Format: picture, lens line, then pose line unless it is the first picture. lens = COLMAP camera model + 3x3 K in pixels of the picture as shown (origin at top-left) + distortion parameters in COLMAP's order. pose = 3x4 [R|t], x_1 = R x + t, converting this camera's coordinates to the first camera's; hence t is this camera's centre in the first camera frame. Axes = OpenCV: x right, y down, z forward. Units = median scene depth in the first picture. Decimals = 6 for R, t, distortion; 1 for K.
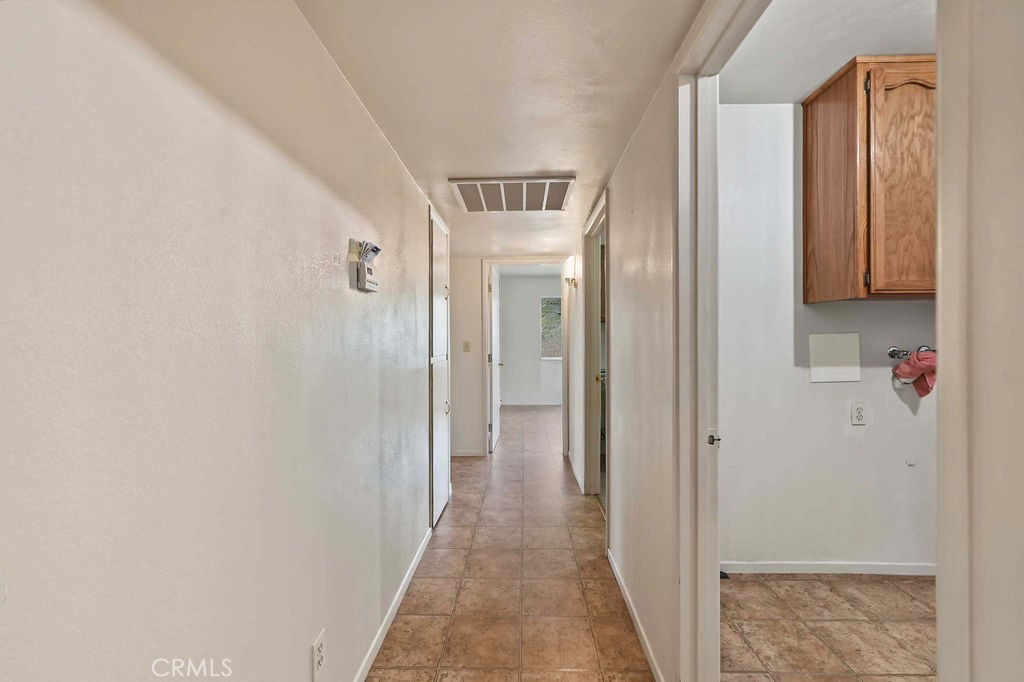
lens RADIAL K [[421.8, 0, 514.0], [0, 421.8, 339.1], [0, 0, 1]] dist [-0.003762, -0.000087]
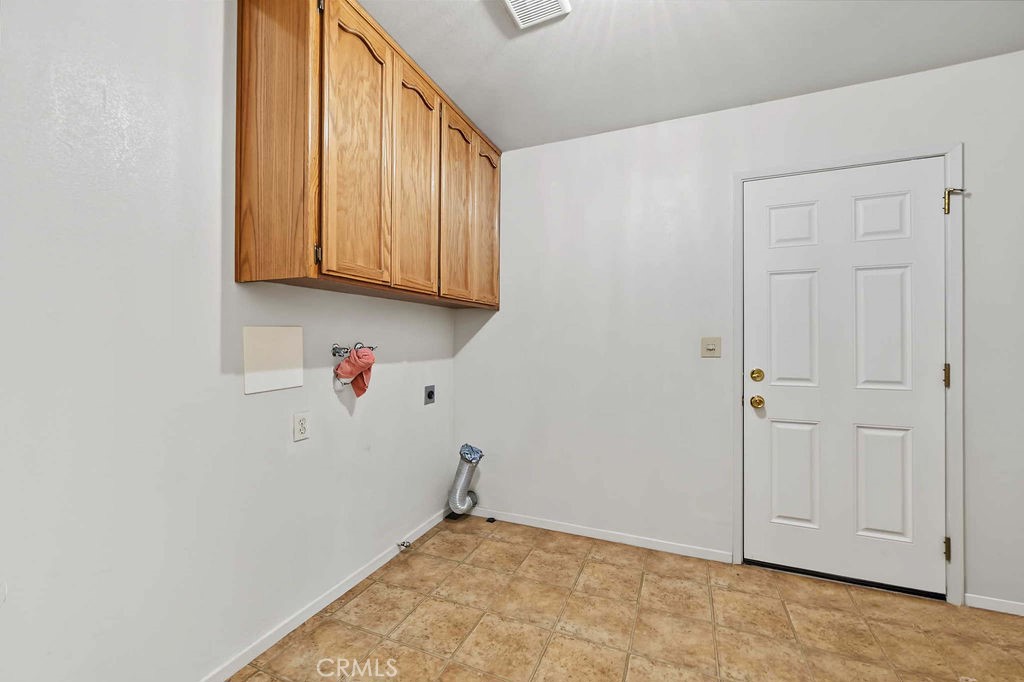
lens RADIAL K [[421.8, 0, 514.0], [0, 421.8, 339.1], [0, 0, 1]] dist [-0.003762, -0.000087]
pose [[0.373680, 0.007933, 0.927524, 0.237402], [-0.003056, 0.999969, -0.007321, 0.015063], [-0.927553, -0.000099, 0.373693, 0.346221]]
